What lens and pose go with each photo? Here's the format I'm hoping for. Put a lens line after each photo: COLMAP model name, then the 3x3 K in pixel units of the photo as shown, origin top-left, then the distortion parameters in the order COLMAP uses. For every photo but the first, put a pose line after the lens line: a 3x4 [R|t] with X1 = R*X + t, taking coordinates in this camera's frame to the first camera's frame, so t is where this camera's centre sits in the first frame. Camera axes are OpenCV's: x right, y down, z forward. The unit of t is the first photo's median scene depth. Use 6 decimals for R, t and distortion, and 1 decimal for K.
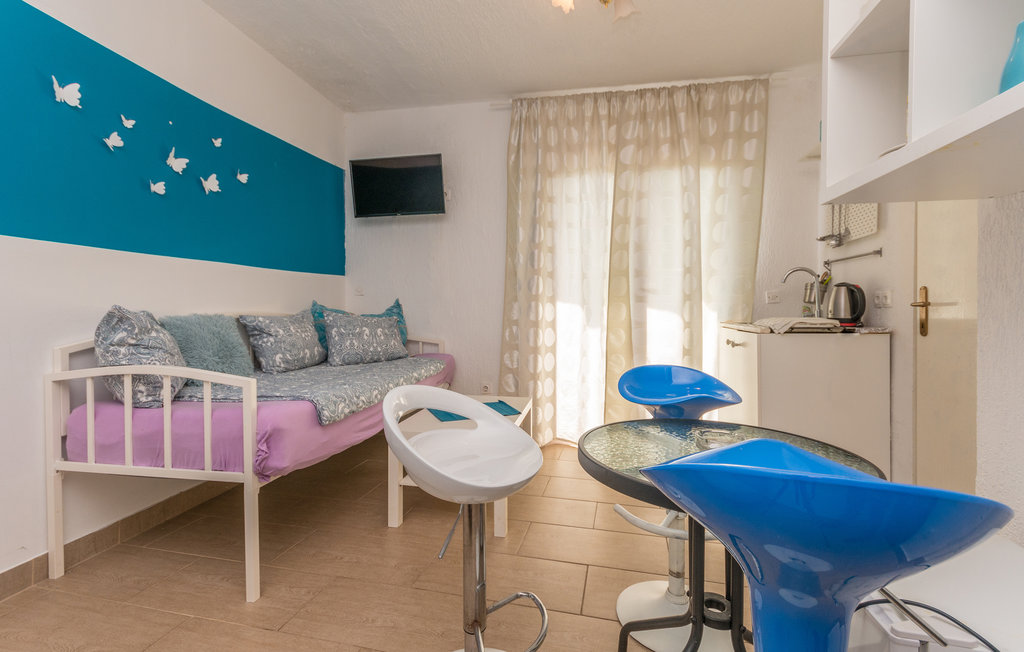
lens RADIAL K [[480.8, 0, 494.8], [0, 480.8, 303.7], [0, 0, 1]] dist [0.019642, 0.000317]
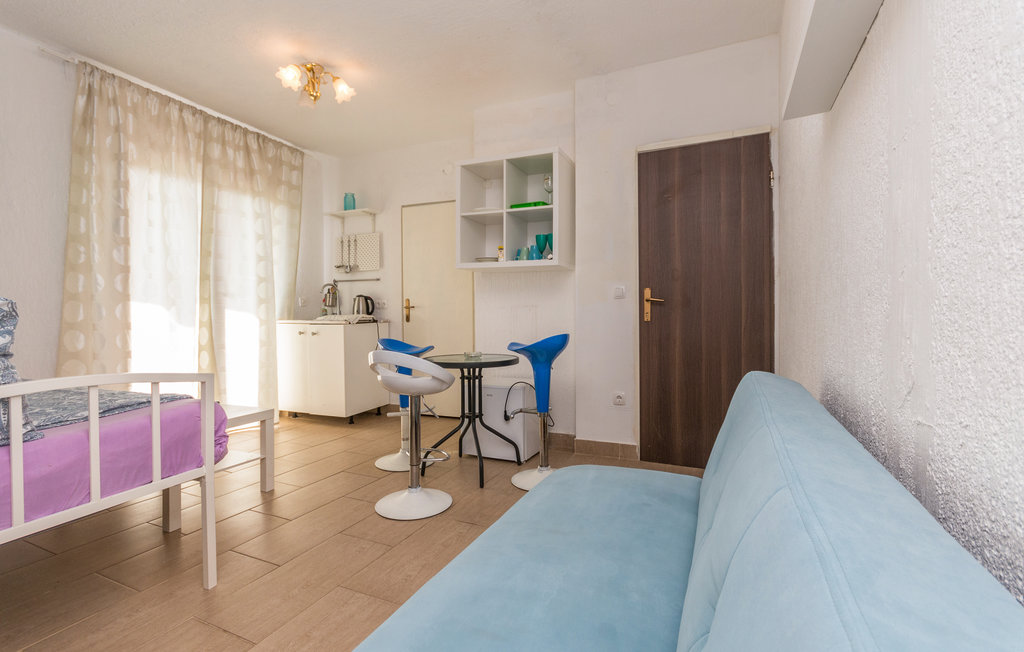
lens RADIAL K [[480.8, 0, 510.3], [0, 480.8, 321.6], [0, 0, 1]] dist [0.019642, 0.000317]
pose [[0.199743, -0.019405, 0.979656, -0.721213], [-0.006342, 0.999757, 0.021097, 0.011025], [-0.979828, -0.010427, 0.199572, 0.094224]]
